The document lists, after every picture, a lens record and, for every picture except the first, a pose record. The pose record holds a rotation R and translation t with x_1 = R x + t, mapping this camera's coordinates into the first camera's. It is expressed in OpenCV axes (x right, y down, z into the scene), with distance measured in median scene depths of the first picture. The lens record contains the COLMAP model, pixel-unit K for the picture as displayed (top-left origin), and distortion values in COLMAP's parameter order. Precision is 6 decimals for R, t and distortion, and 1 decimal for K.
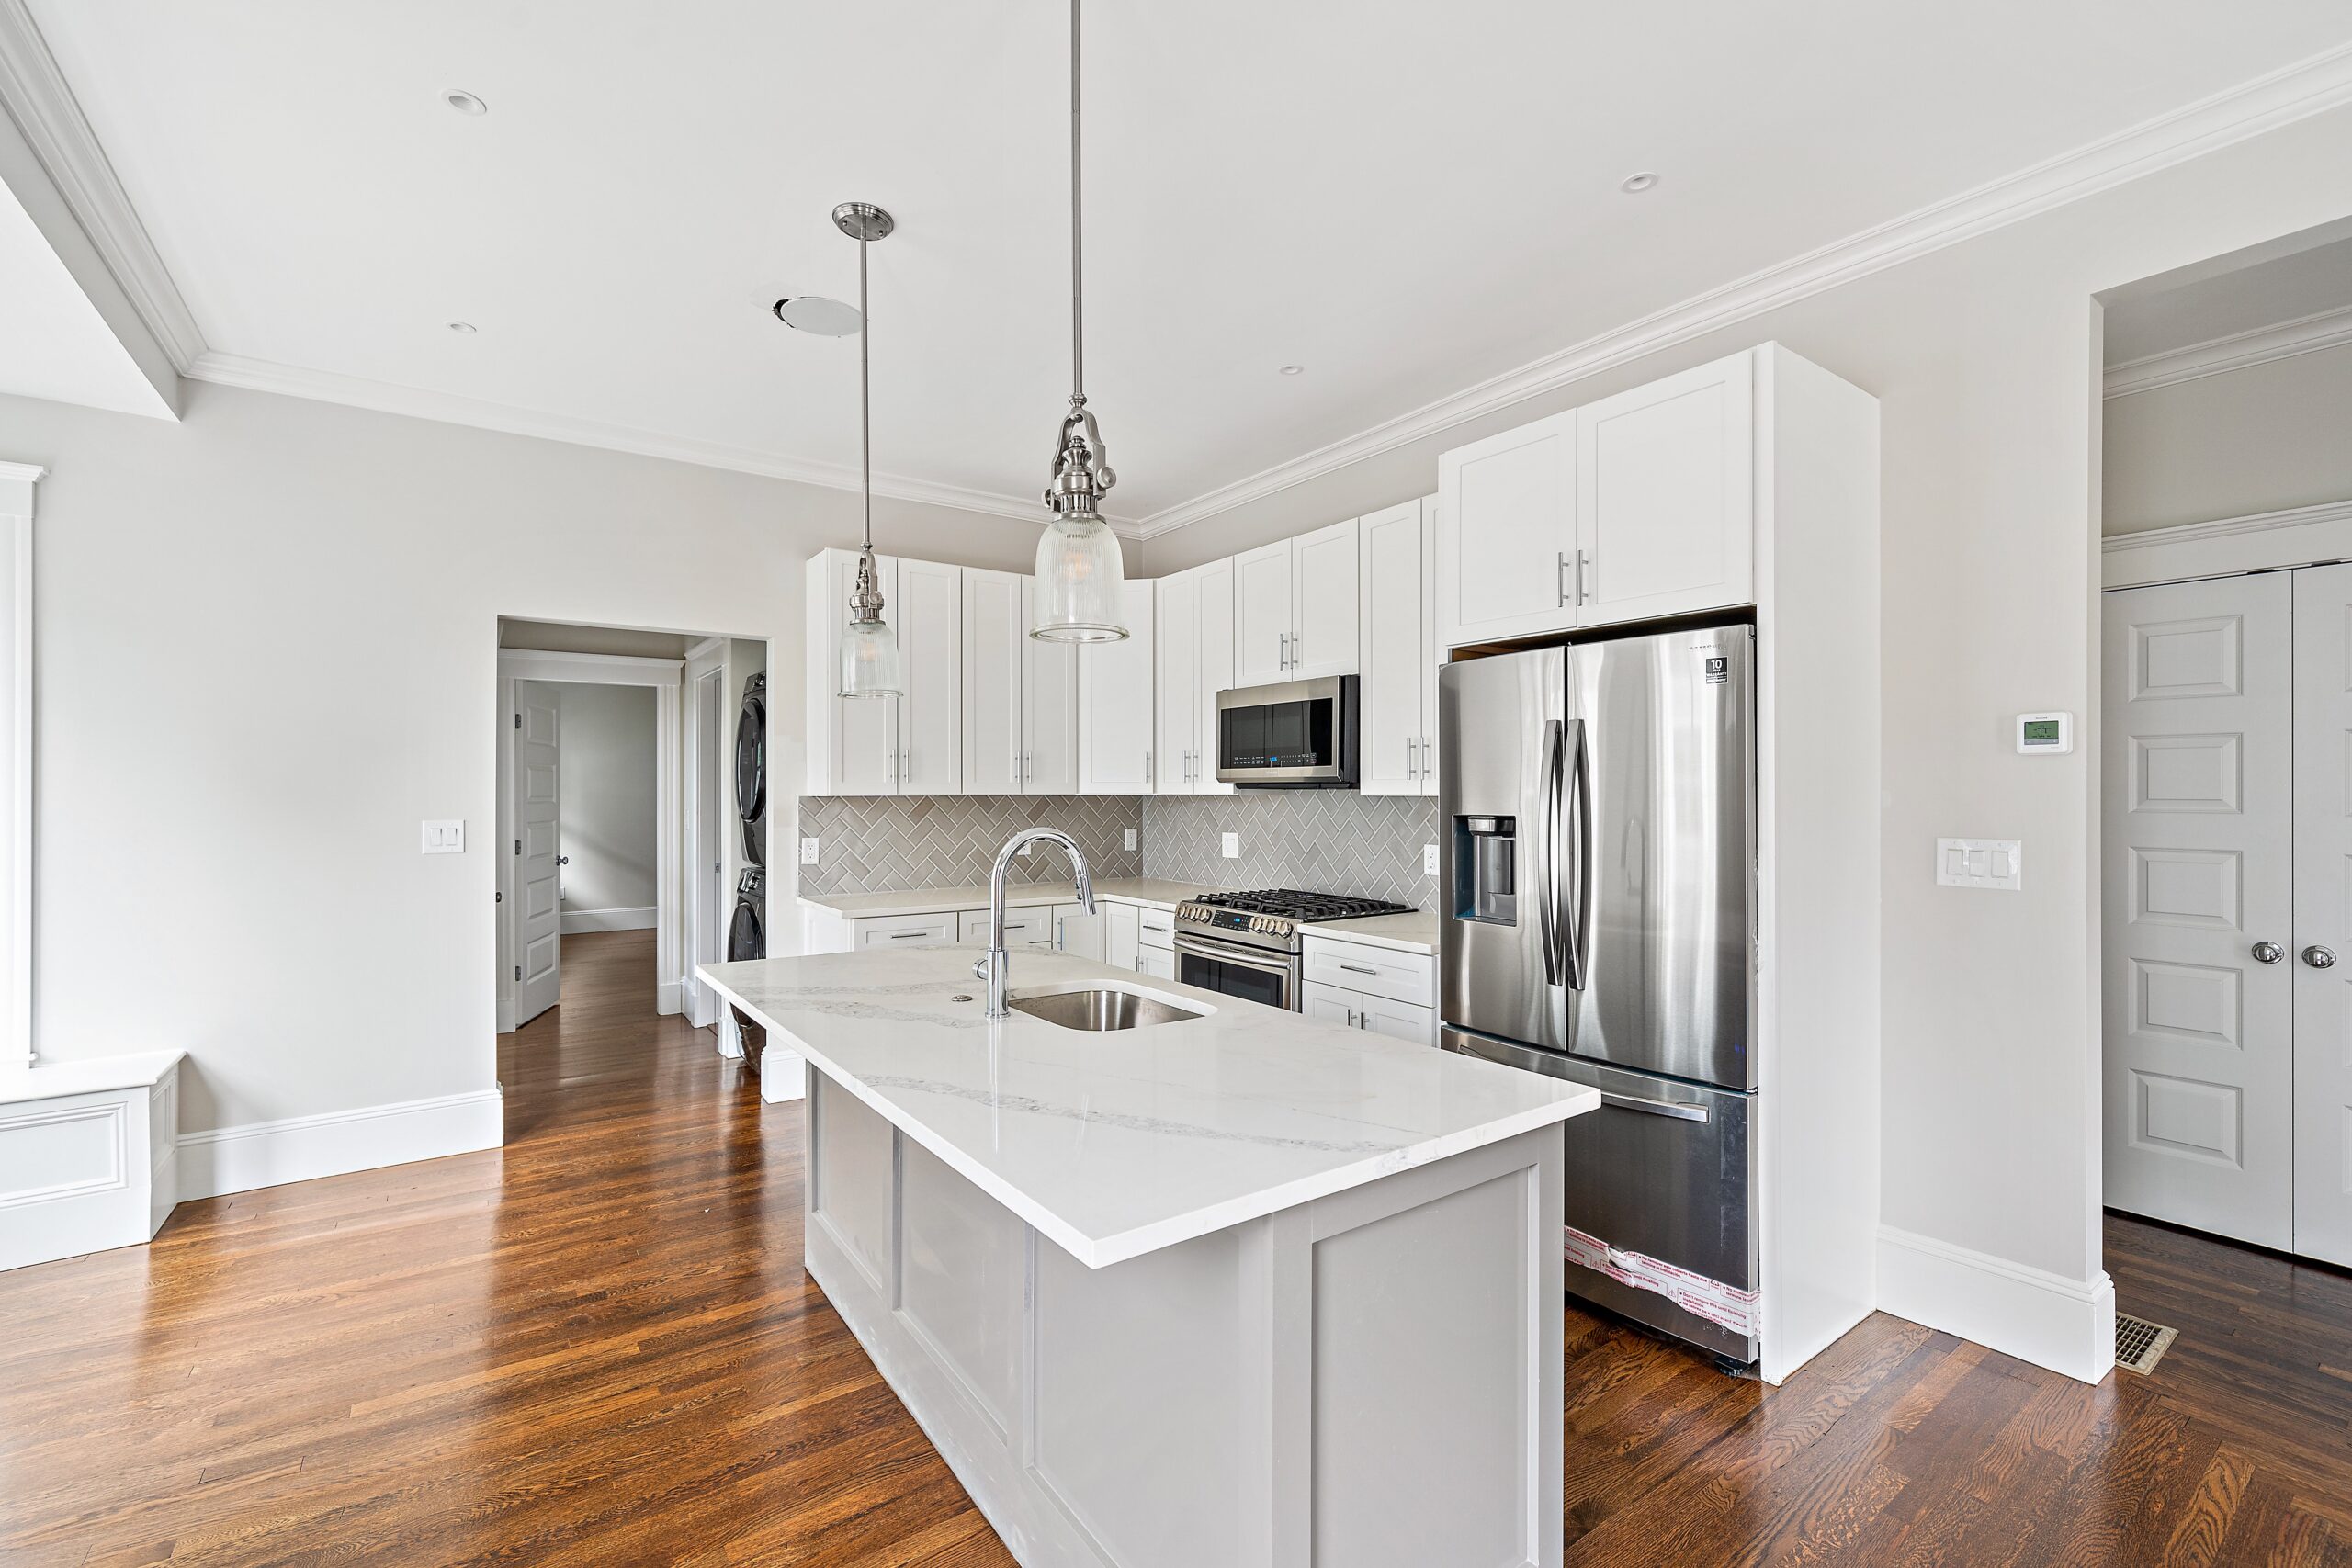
lens RADIAL K [[1015.6, 0, 1188.9], [0, 1015.6, 785.6], [0, 0, 1]] dist [0.001574, -0.000307]
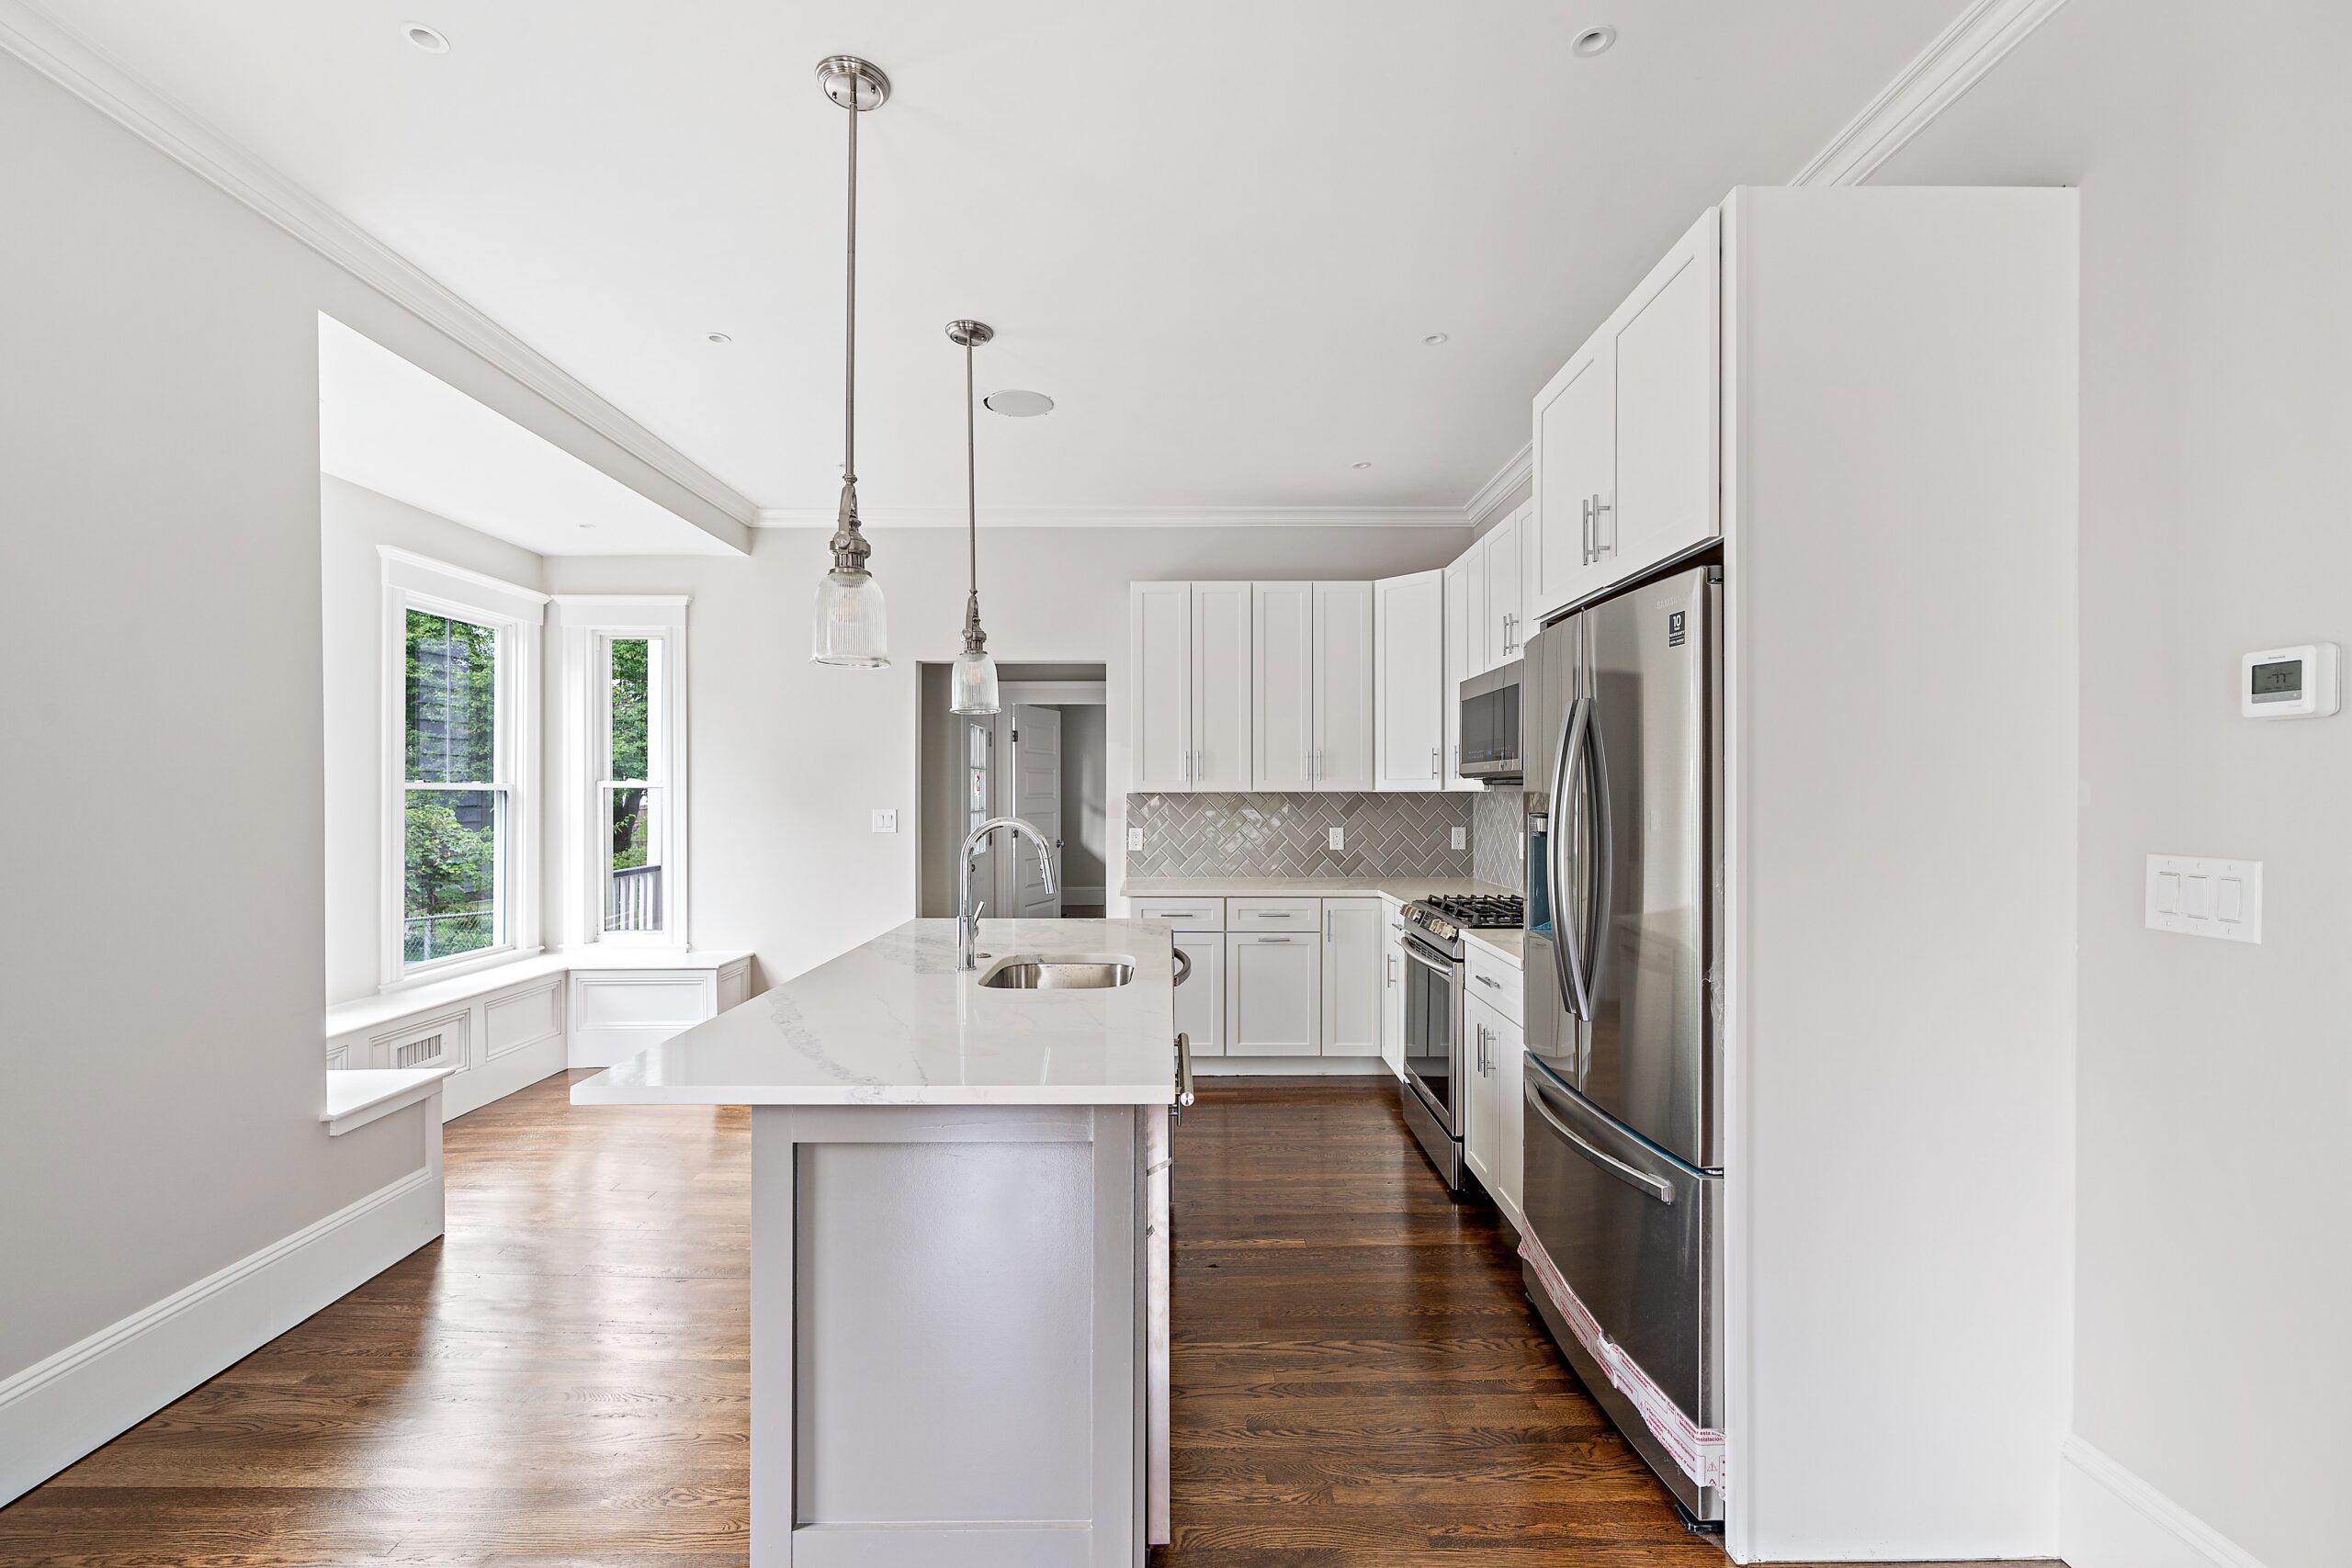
lens RADIAL K [[1015.6, 0, 1181.4], [0, 1015.6, 788.8], [0, 0, 1]] dist [0.001574, -0.000307]
pose [[0.813542, -0.002101, -0.581502, 0.506215], [0.004097, 0.999989, 0.002120, 0.005312], [0.581492, -0.004107, 0.813542, 0.104970]]
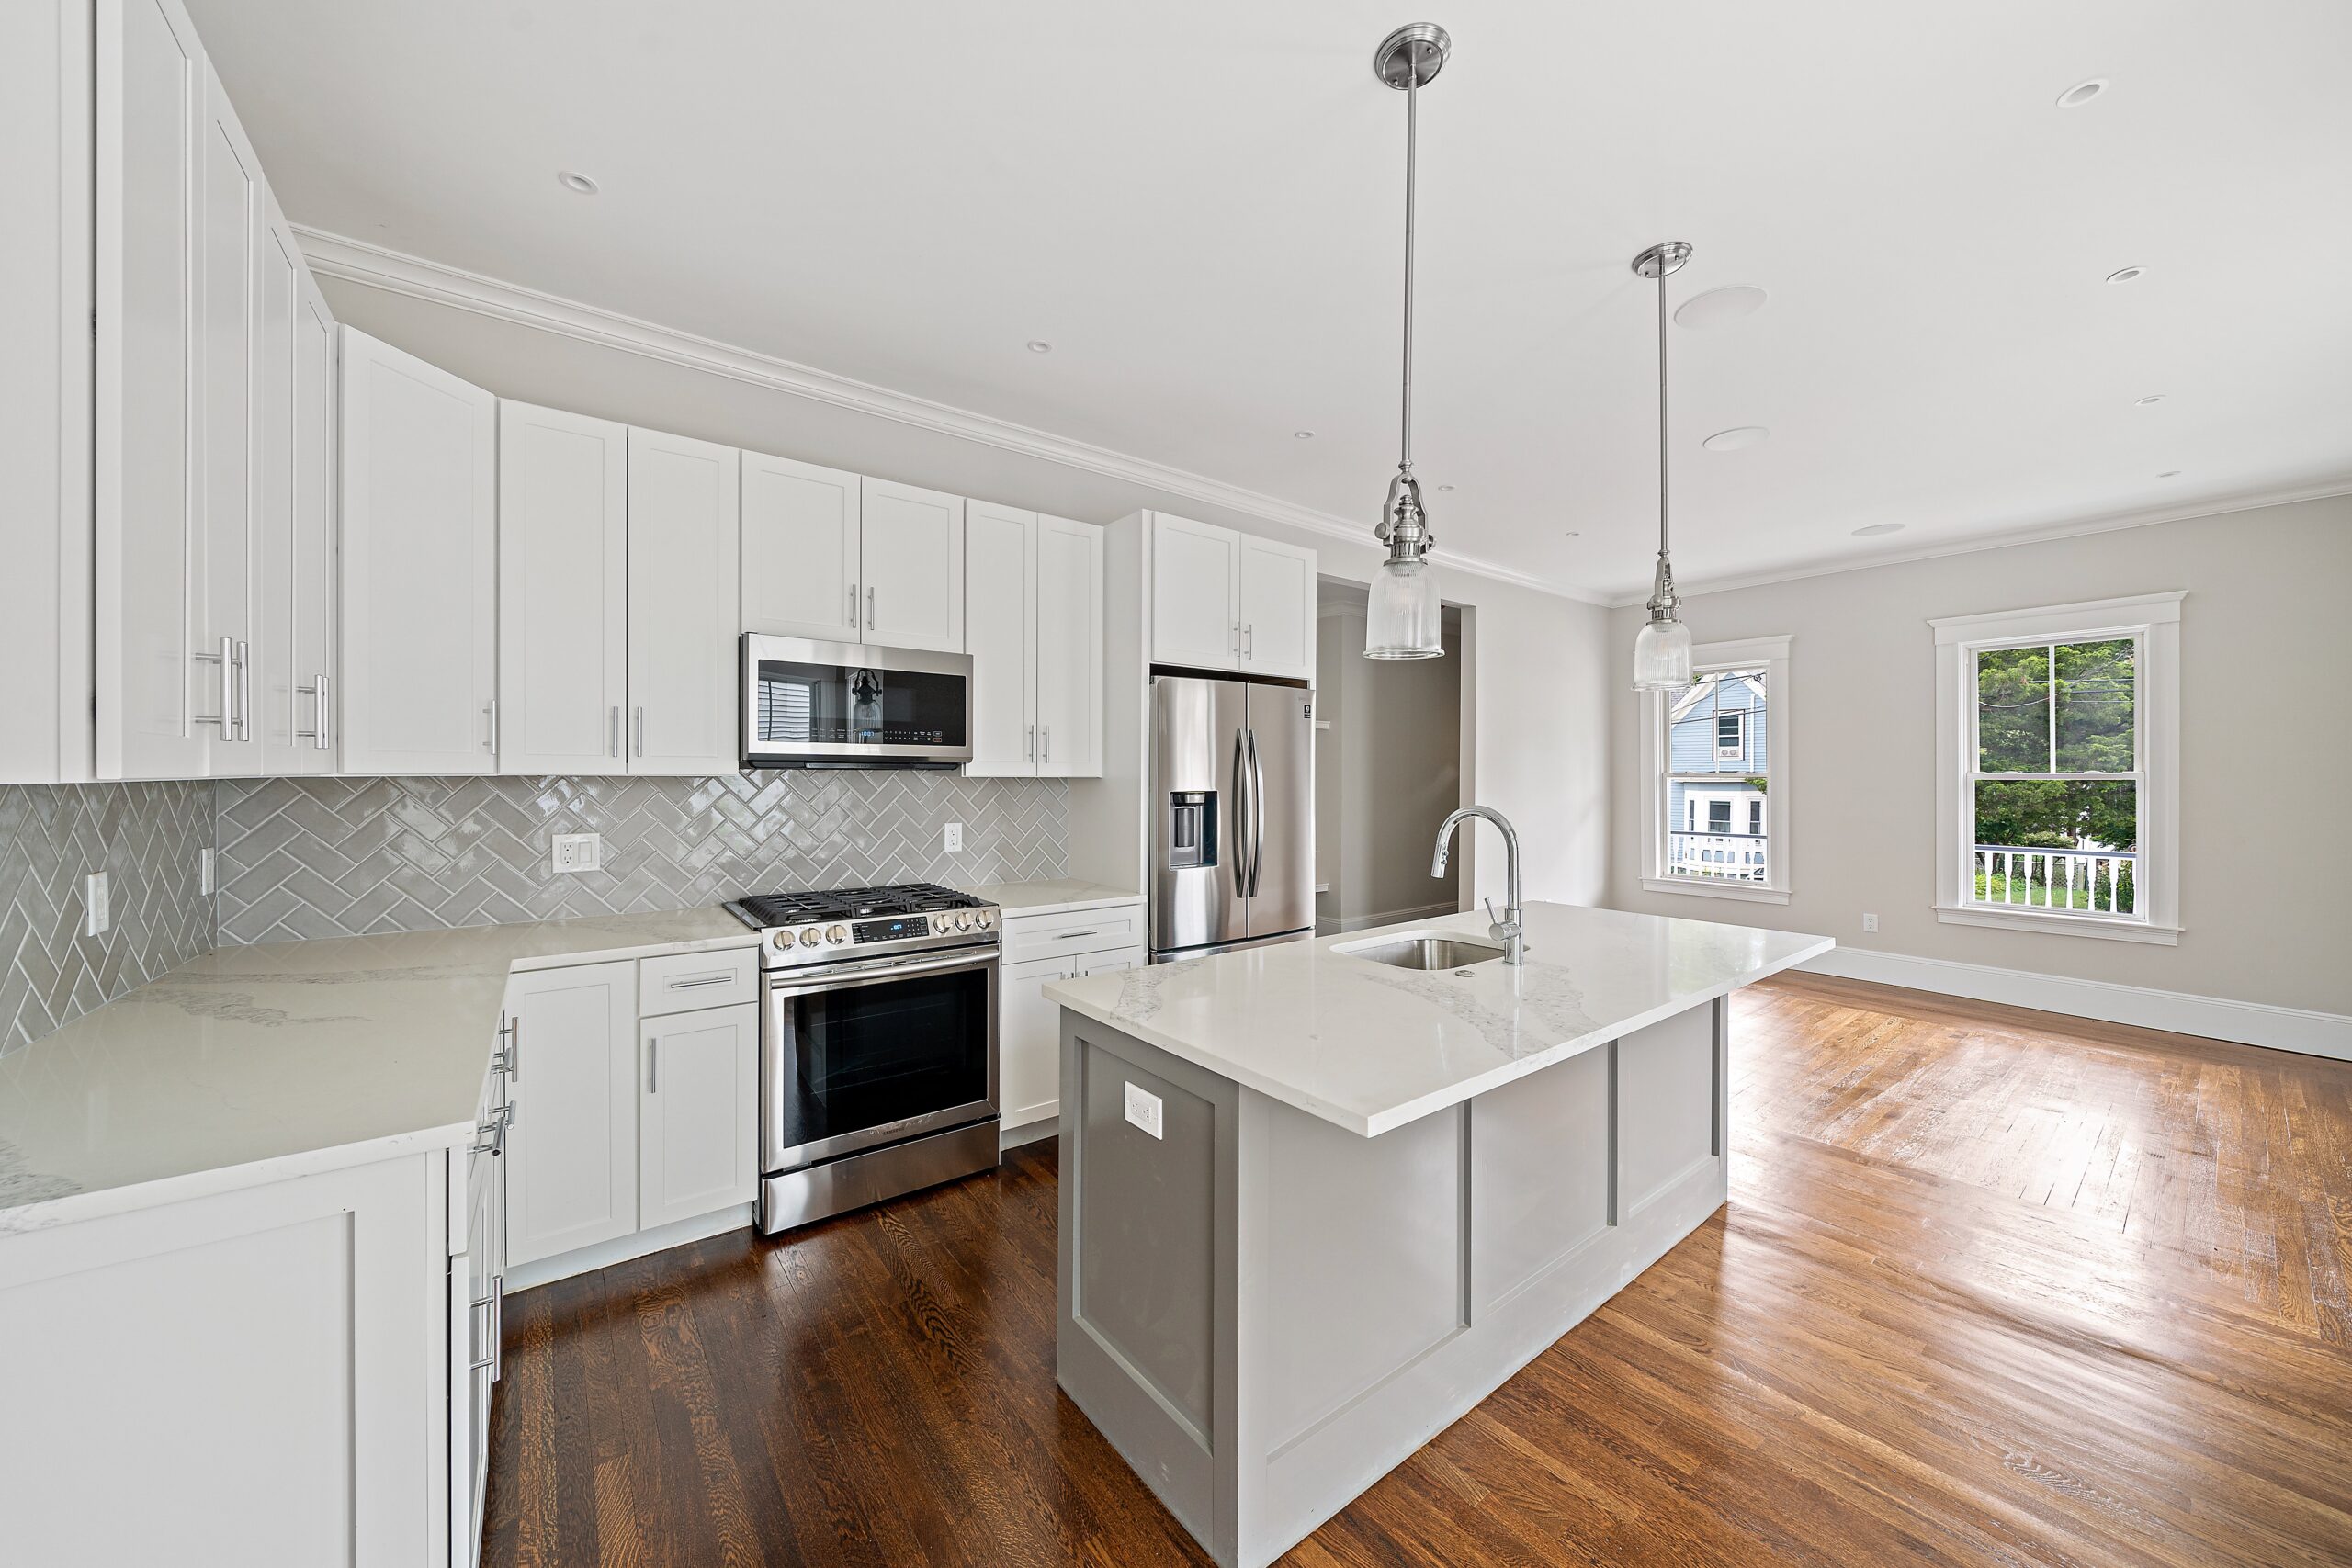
lens RADIAL K [[827.0, 0, 1188.5], [0, 827.0, 778.9], [0, 0, 1]] dist [-0.001948, 0.000006]
pose [[-0.030930, -0.004947, 0.999509, -0.781283], [-0.011131, 0.999927, 0.004605, 0.006638], [-0.999460, -0.010983, -0.030983, 0.966292]]
